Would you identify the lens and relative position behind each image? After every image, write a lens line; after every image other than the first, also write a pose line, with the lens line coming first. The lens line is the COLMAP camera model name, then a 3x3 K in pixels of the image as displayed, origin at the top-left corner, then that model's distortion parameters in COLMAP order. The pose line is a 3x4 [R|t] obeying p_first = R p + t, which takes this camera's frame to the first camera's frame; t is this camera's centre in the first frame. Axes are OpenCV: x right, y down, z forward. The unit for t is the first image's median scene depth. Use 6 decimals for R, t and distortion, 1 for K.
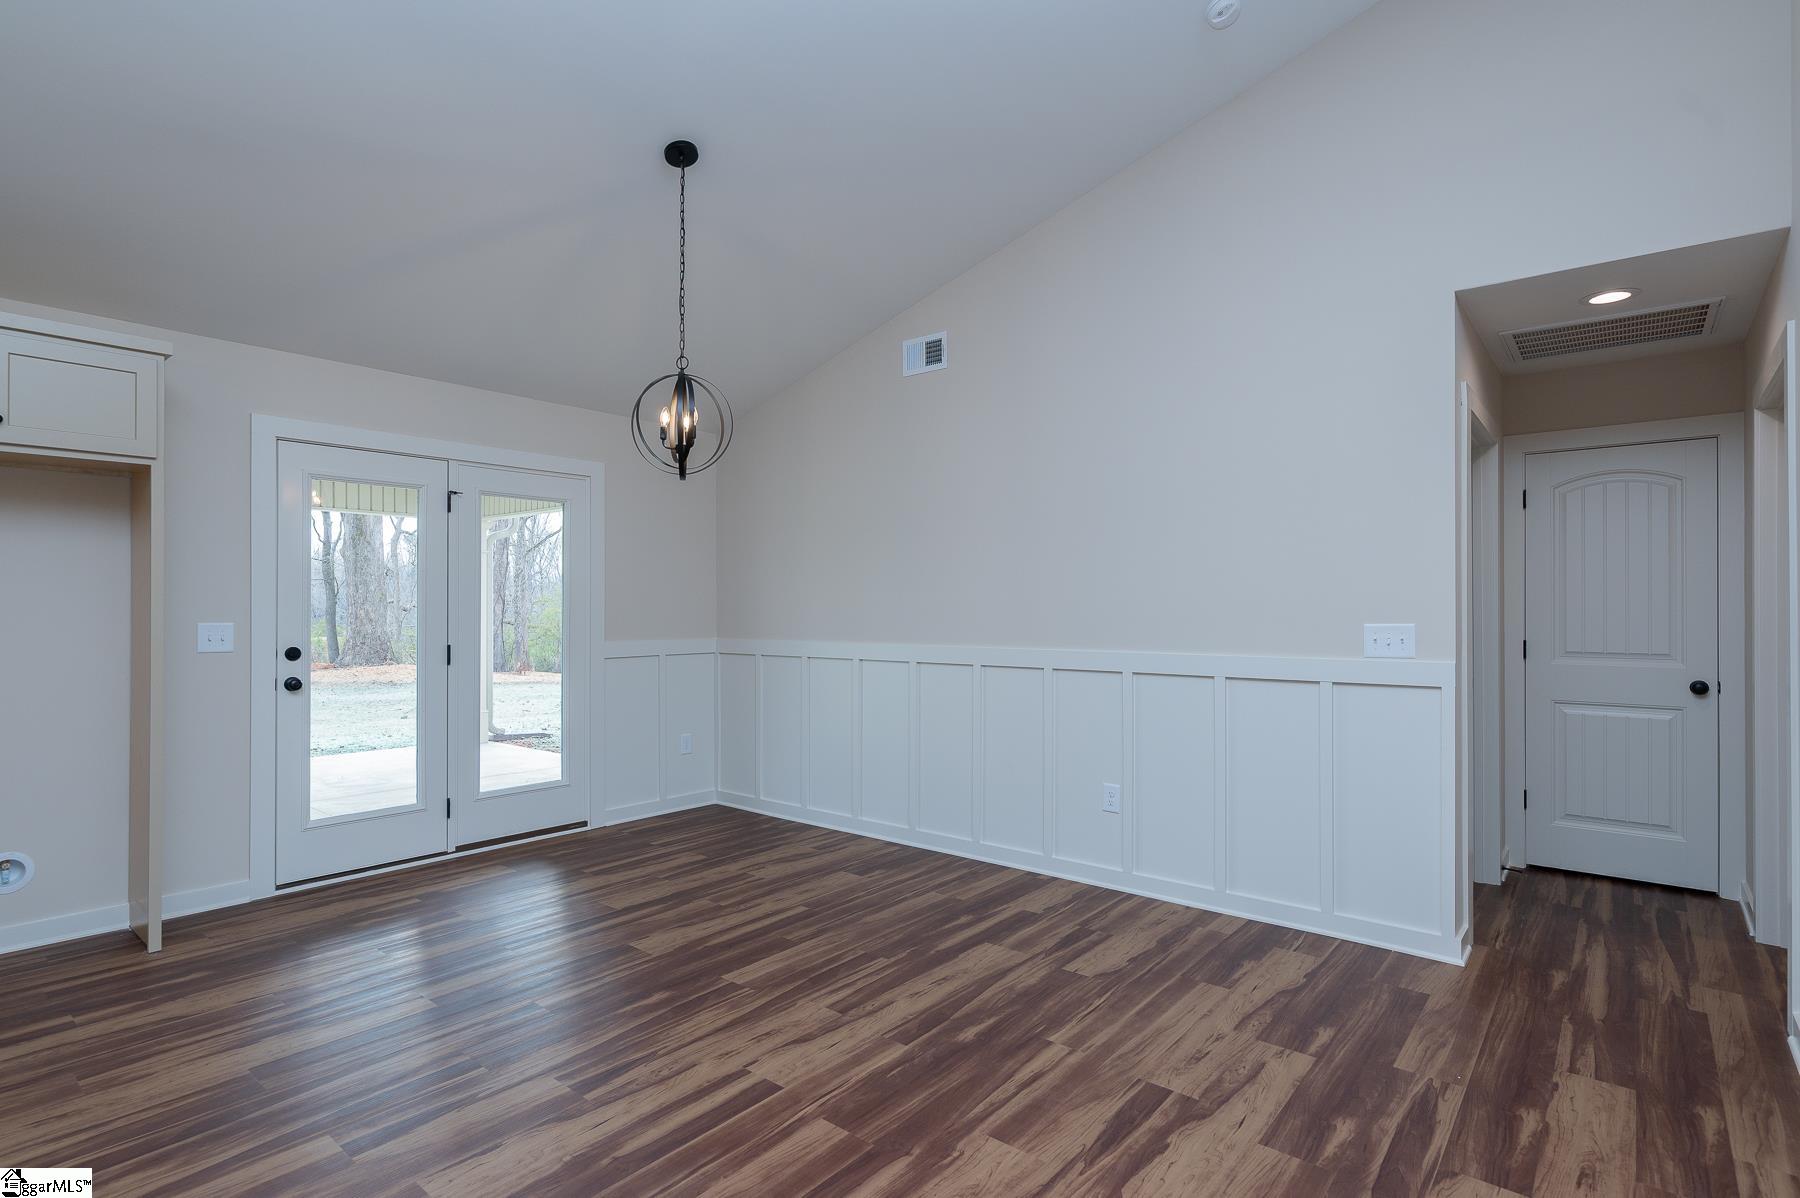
lens RADIAL K [[882.0, 0, 907.4], [0, 882.0, 609.1], [0, 0, 1]] dist [-0.001442, -0.000518]
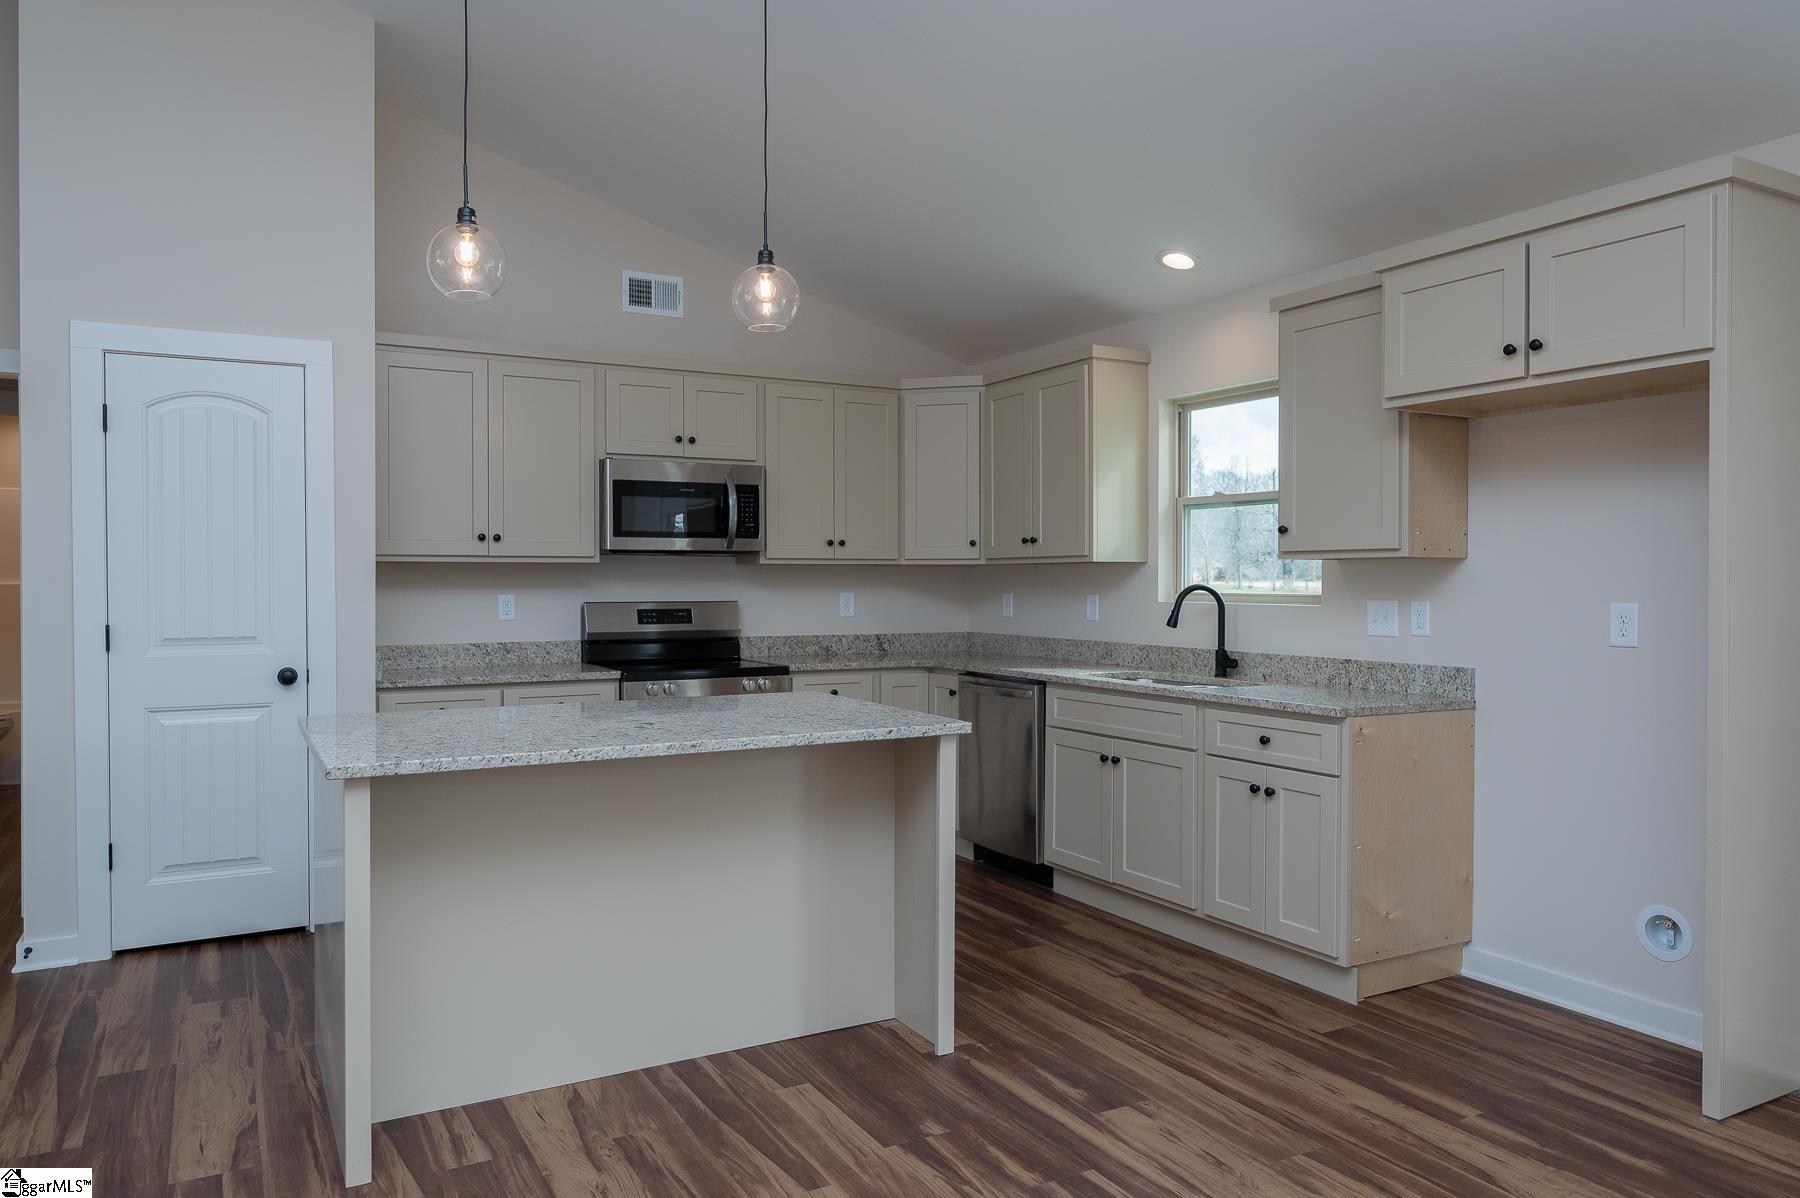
lens RADIAL K [[1191.5, 0, 865.4], [0, 1191.5, 586.0], [0, 0, 1]] dist [0.004686, -0.008633]
pose [[-0.369883, 0.004730, -0.929066, 0.164097], [-0.004889, 0.999963, 0.007037, 0.000955], [0.929066, 0.007145, -0.369846, 0.714148]]
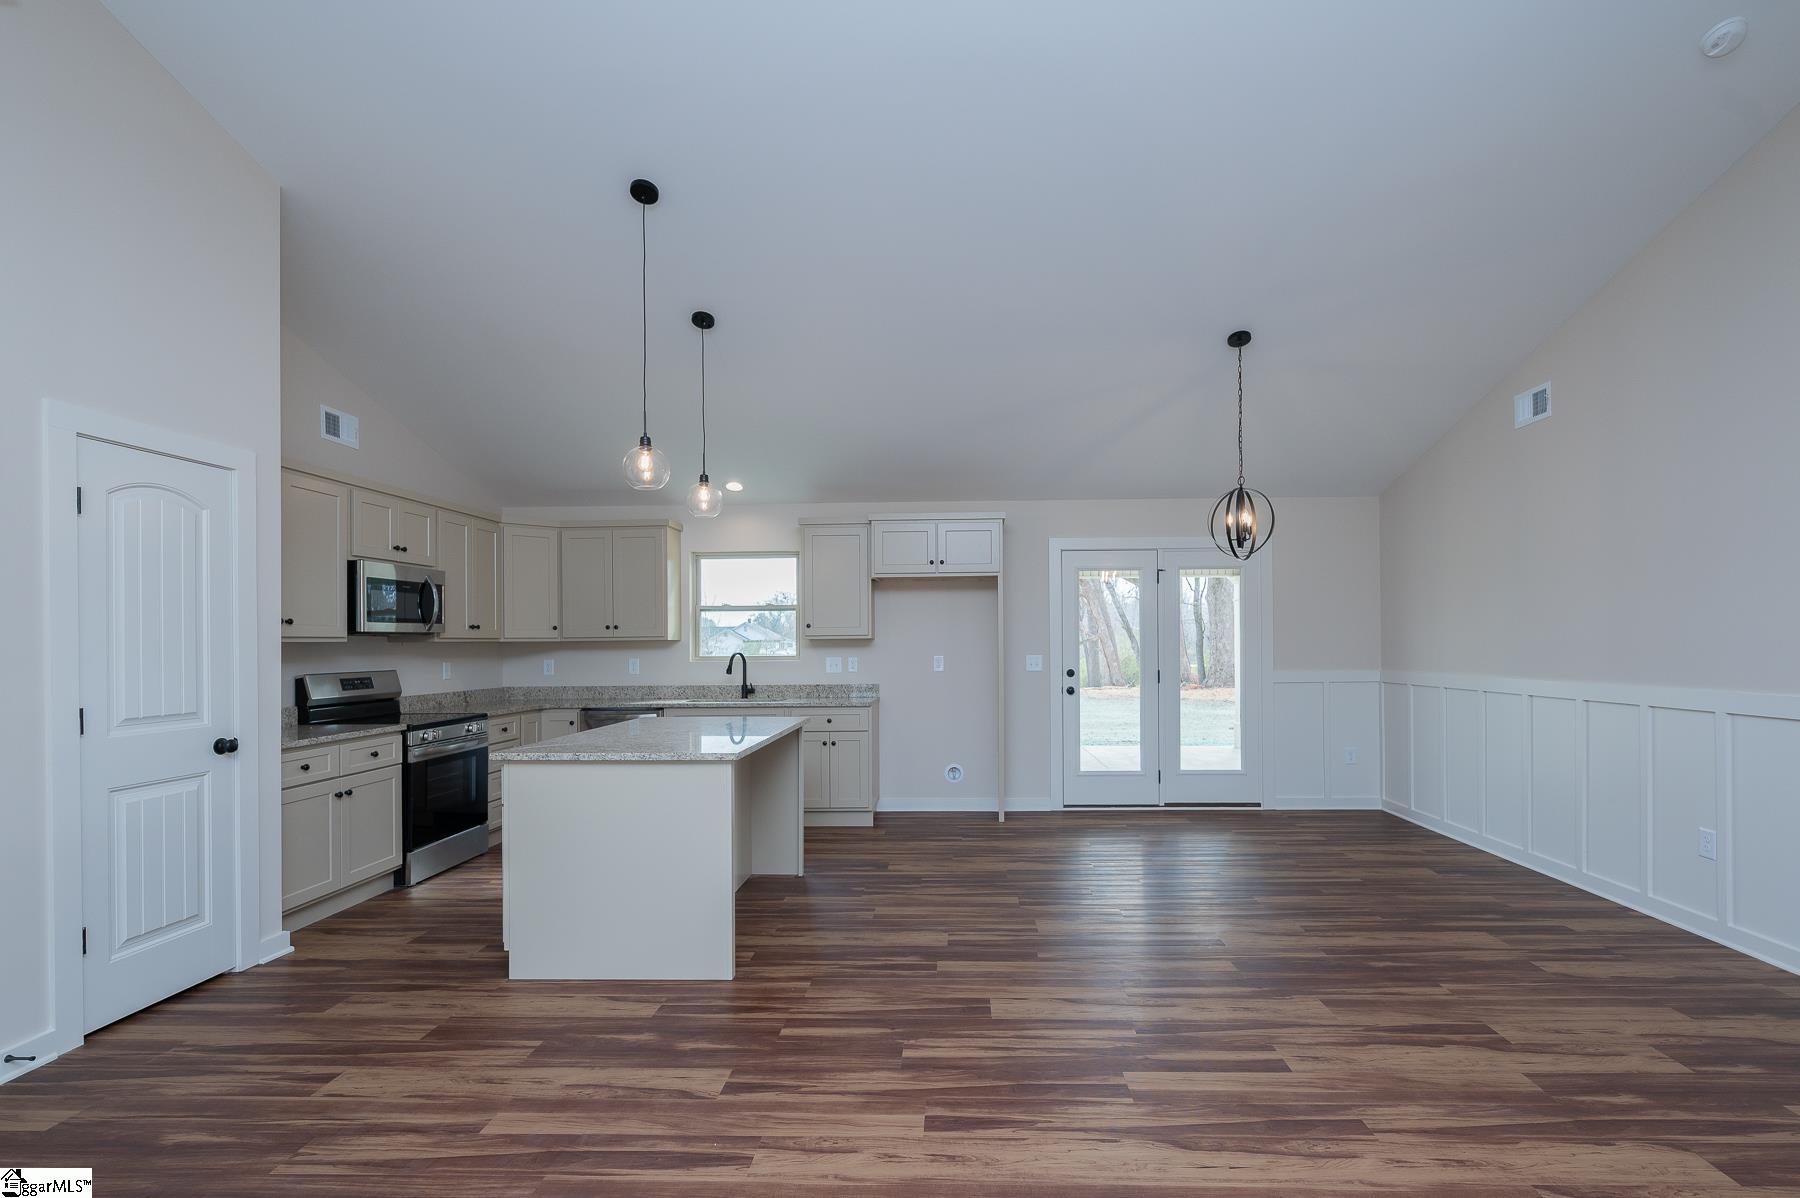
lens RADIAL K [[826.6, 0, 928.2], [0, 826.6, 639.1], [0, 0, 1]] dist [-0.005679, 0.000000]
pose [[0.602853, -0.007827, -0.797814, 0.500431], [0.005656, 0.999969, -0.005536, -0.008686], [0.797832, -0.001175, 0.602879, -0.236149]]
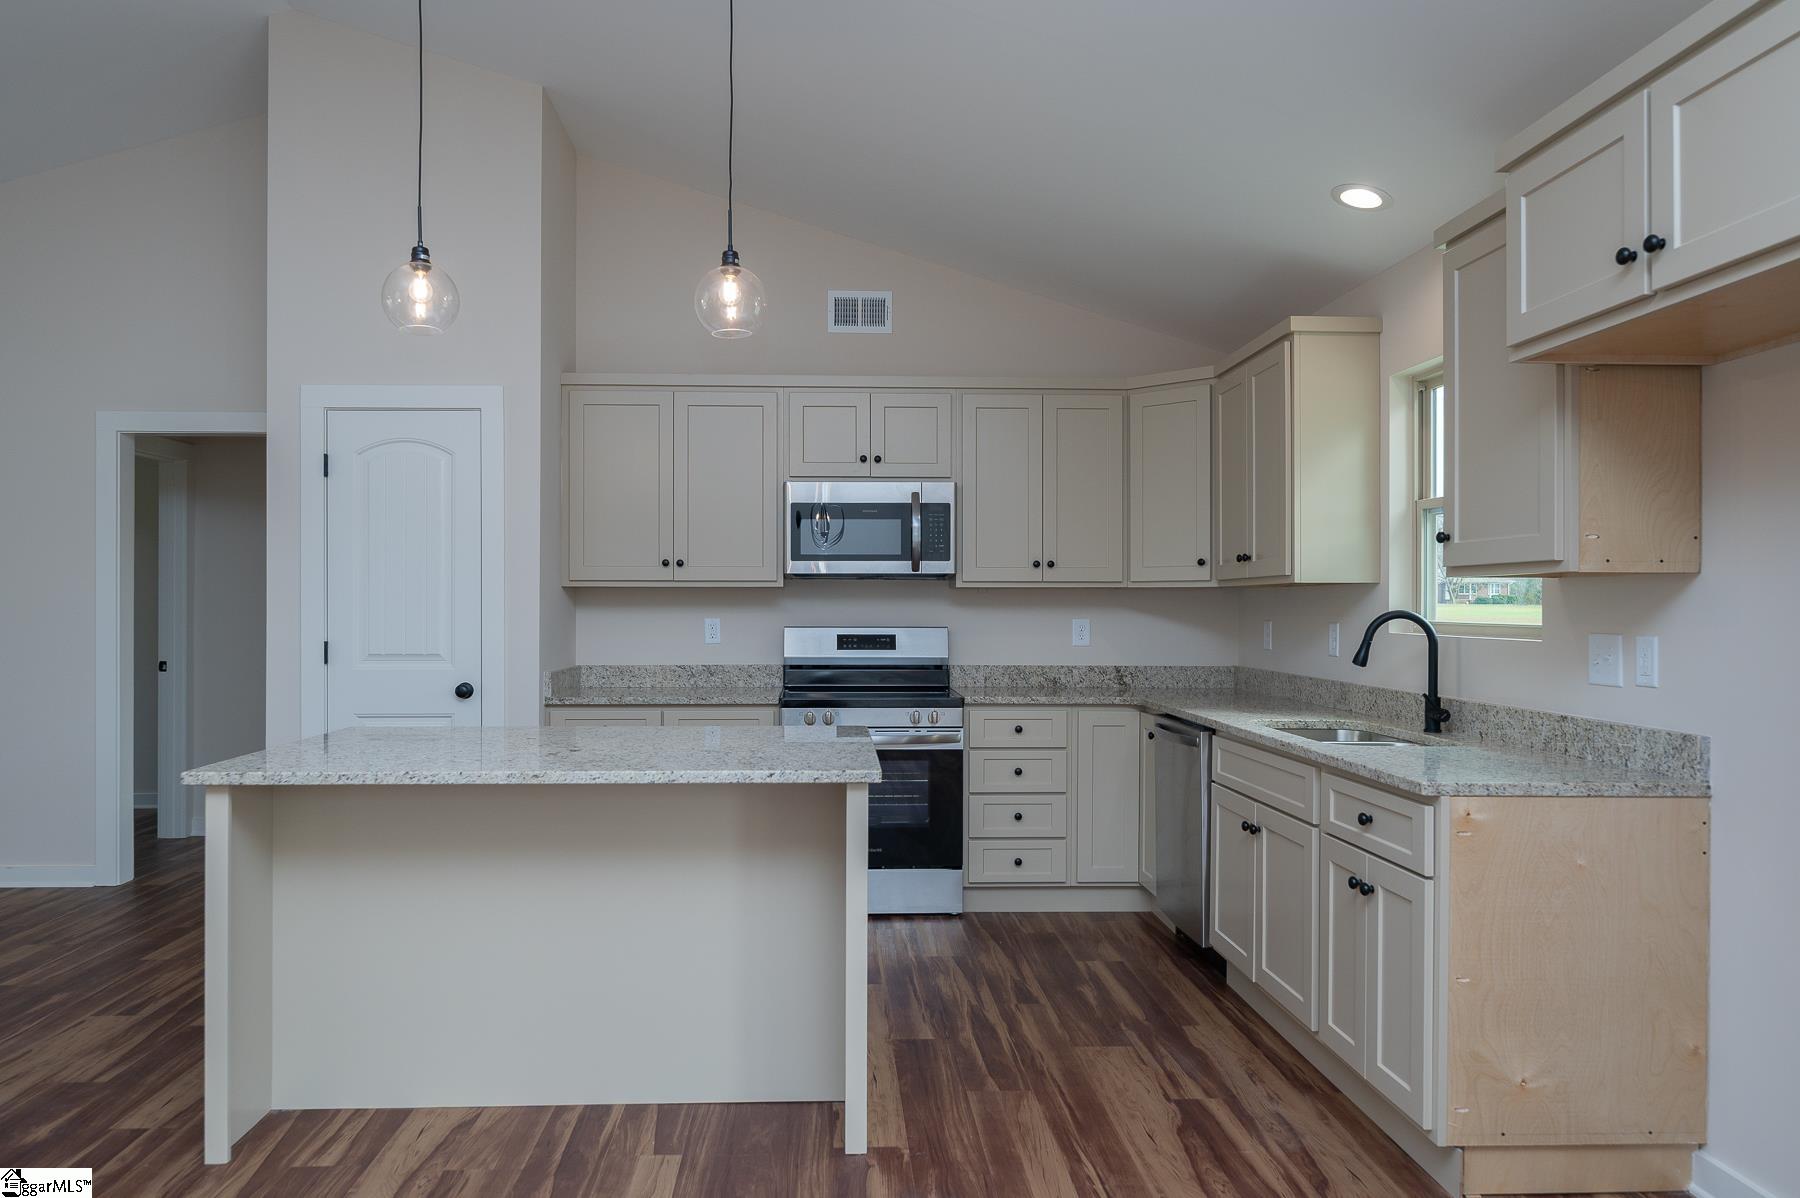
lens RADIAL K [[1191.5, 0, 883.0], [0, 1191.5, 597.9], [0, 0, 1]] dist [0.004686, -0.008633]
pose [[-0.741309, -0.006122, -0.671136, -0.204304], [-0.005854, 0.999979, -0.002655, 0.000719], [0.671139, 0.001961, -0.741329, 1.045275]]
